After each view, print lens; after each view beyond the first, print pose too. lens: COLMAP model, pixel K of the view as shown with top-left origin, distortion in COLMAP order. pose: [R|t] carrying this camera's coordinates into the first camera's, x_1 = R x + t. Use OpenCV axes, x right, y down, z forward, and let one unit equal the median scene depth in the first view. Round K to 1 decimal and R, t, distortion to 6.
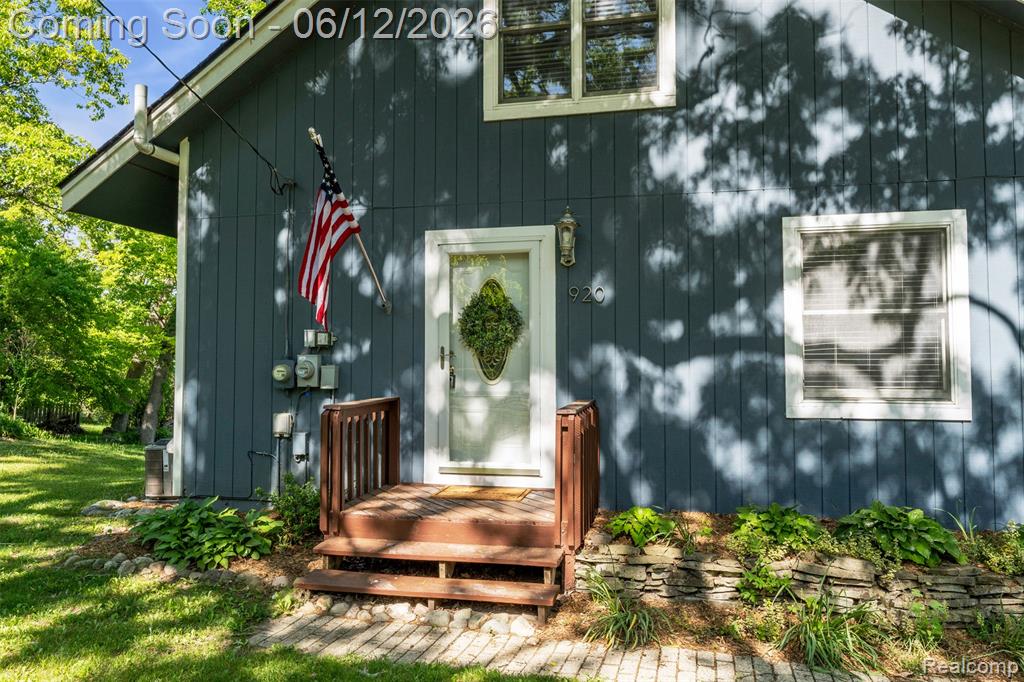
lens RADIAL K [[690.2, 0, 509.3], [0, 690.2, 338.0], [0, 0, 1]] dist [-0.003643, -0.000768]
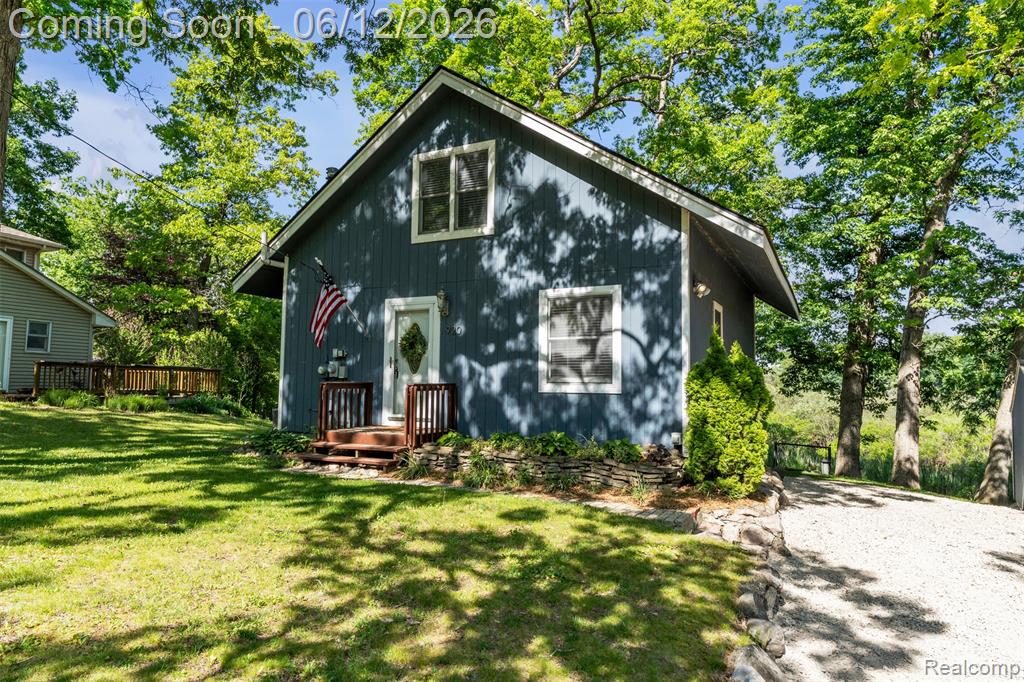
lens RADIAL K [[611.8, 0, 512.0], [0, 611.8, 341.0], [0, 0, 1]] dist [-0.002723, -0.000429]
pose [[0.969518, -0.005915, -0.244948, 0.728565], [-0.003062, 0.999338, -0.036252, 0.031593], [0.245000, 0.035897, 0.968858, -0.679324]]
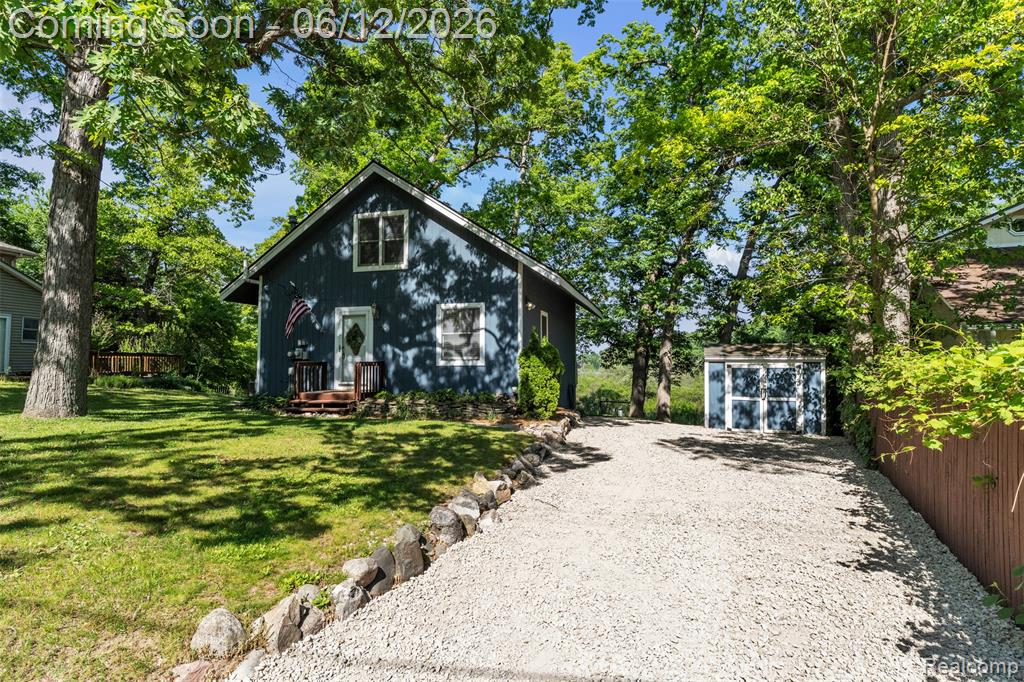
lens RADIAL K [[507.4, 0, 512.0], [0, 507.4, 341.0], [0, 0, 1]] dist [0.000230, 0.000108]
pose [[0.998713, -0.005948, -0.050374, 0.849993], [0.005423, 0.999930, -0.010542, 0.023401], [0.050433, 0.010255, 0.998675, -1.329288]]
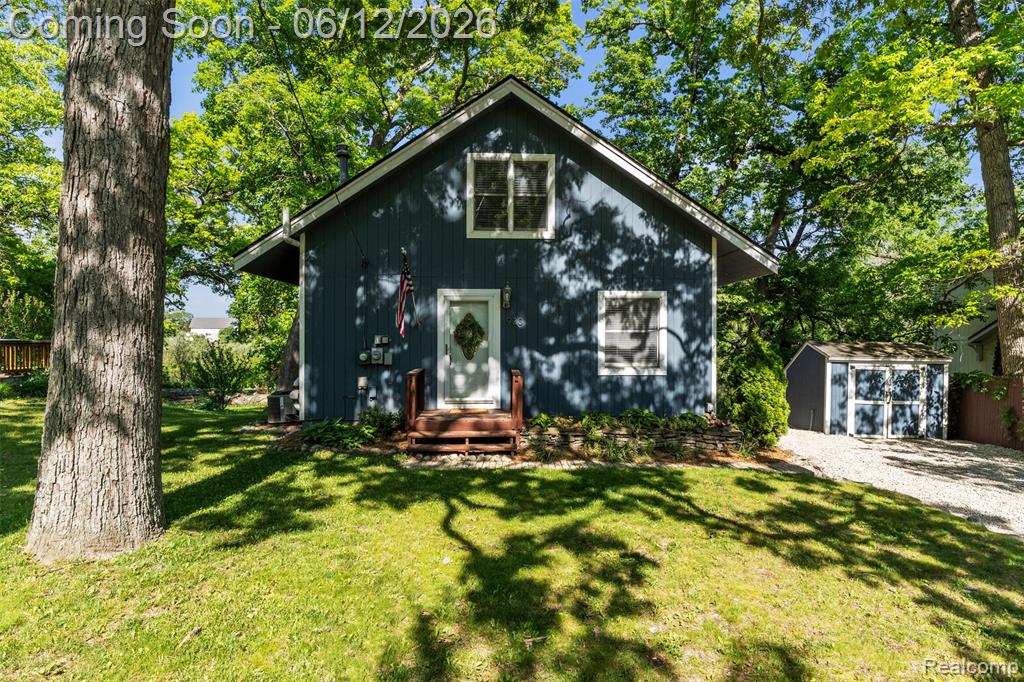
lens RADIAL K [[512.3, 0, 503.7], [0, 512.3, 343.7], [0, 0, 1]] dist [-0.002411, -0.000304]
pose [[0.966947, -0.000954, 0.254976, -0.347496], [-0.010817, 0.998939, 0.044759, -0.074639], [-0.254748, -0.046037, 0.965911, -0.599116]]
